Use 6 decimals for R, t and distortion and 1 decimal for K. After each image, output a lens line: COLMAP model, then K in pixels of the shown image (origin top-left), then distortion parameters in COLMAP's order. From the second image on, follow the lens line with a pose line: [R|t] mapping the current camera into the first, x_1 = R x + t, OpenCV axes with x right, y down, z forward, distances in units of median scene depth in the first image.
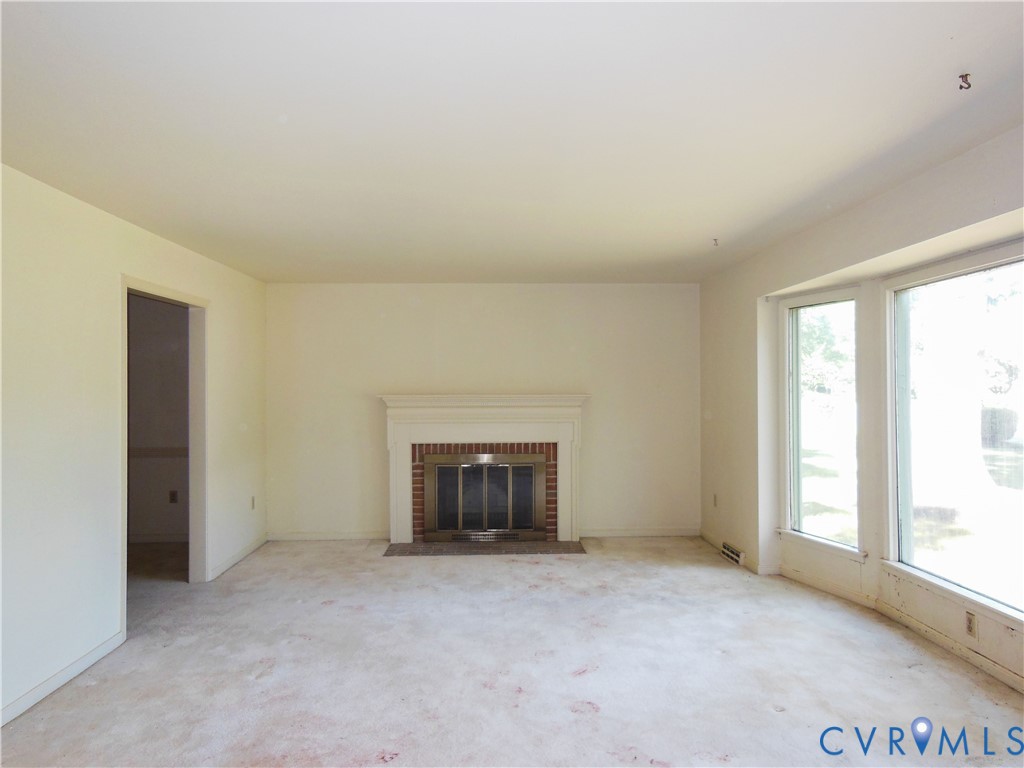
lens RADIAL K [[769.0, 0, 512.0], [0, 769.0, 384.0], [0, 0, 1]] dist [0.057602, 0.001414]
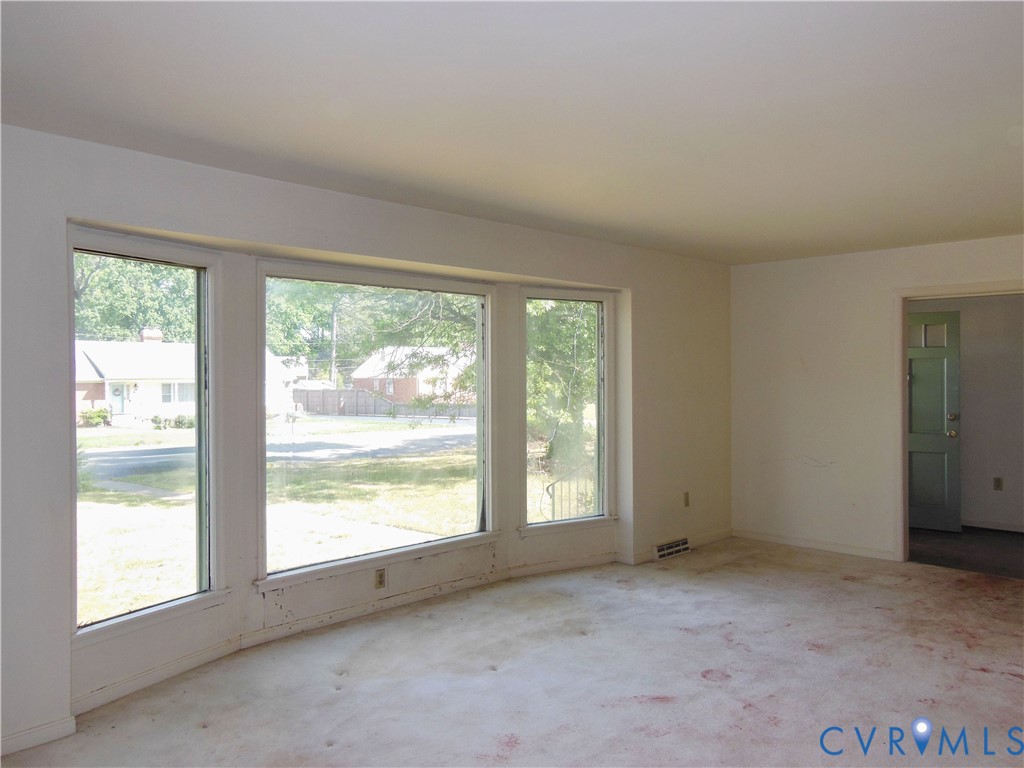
lens RADIAL K [[807.6, 0, 512.0], [0, 807.6, 384.0], [0, 0, 1]] dist [0.002457, 0.001616]
pose [[-0.716087, 0.009792, 0.697942, -0.436080], [0.007588, 0.999952, -0.006244, 0.016850], [-0.697970, 0.000825, -0.716127, 1.779348]]
